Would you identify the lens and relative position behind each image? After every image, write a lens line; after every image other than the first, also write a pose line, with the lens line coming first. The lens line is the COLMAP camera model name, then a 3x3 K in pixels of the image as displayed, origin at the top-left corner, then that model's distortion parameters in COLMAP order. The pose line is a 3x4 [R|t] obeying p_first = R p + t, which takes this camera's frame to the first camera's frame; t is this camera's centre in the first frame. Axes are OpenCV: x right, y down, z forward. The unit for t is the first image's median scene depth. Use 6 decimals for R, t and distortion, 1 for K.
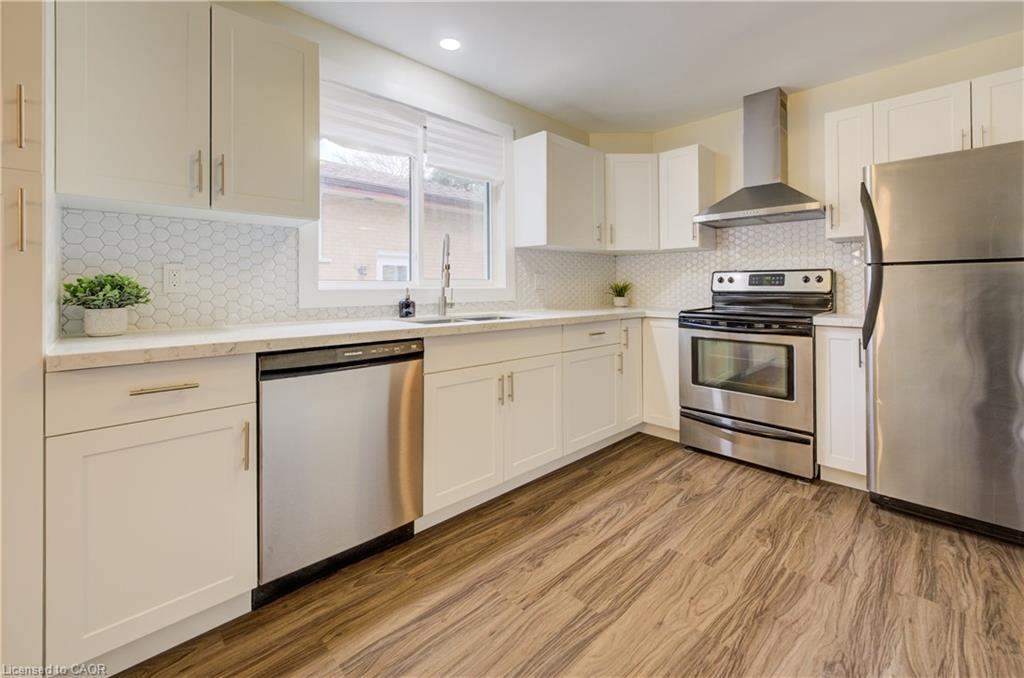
lens RADIAL K [[420.4, 0, 512.6], [0, 420.4, 286.3], [0, 0, 1]] dist [0.000951, 0.000556]
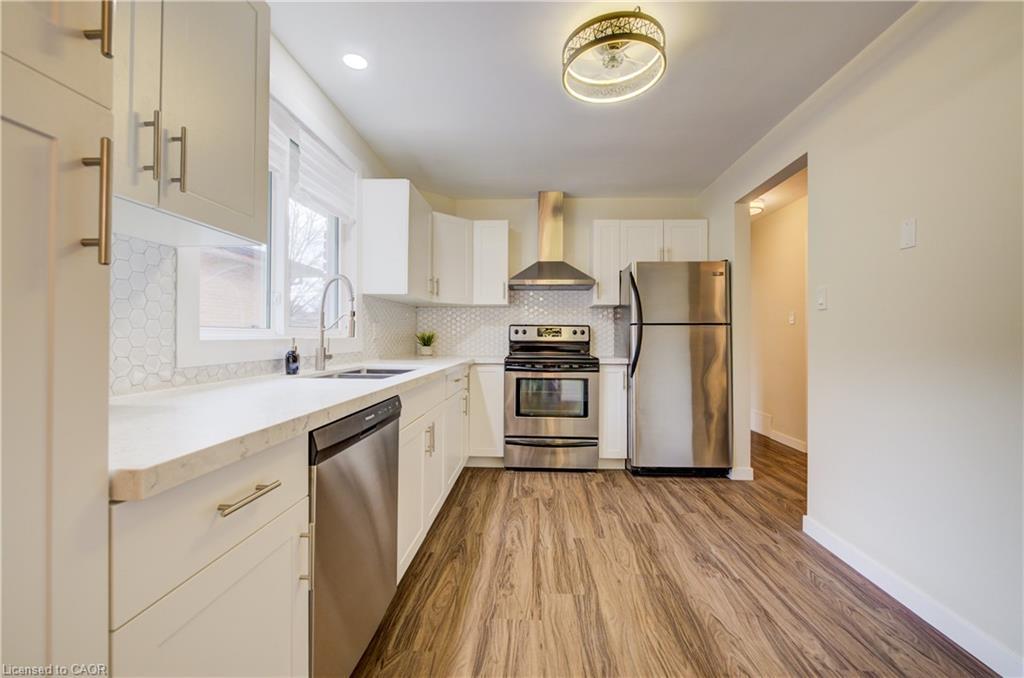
lens RADIAL K [[416.3, 0, 511.7], [0, 416.3, 334.9], [0, 0, 1]] dist [-0.000718, 0.000012]
pose [[0.737541, 0.008628, 0.675247, -0.498359], [-0.008459, 0.999958, -0.003538, -0.001895], [-0.675250, -0.003102, 0.737583, 0.135391]]
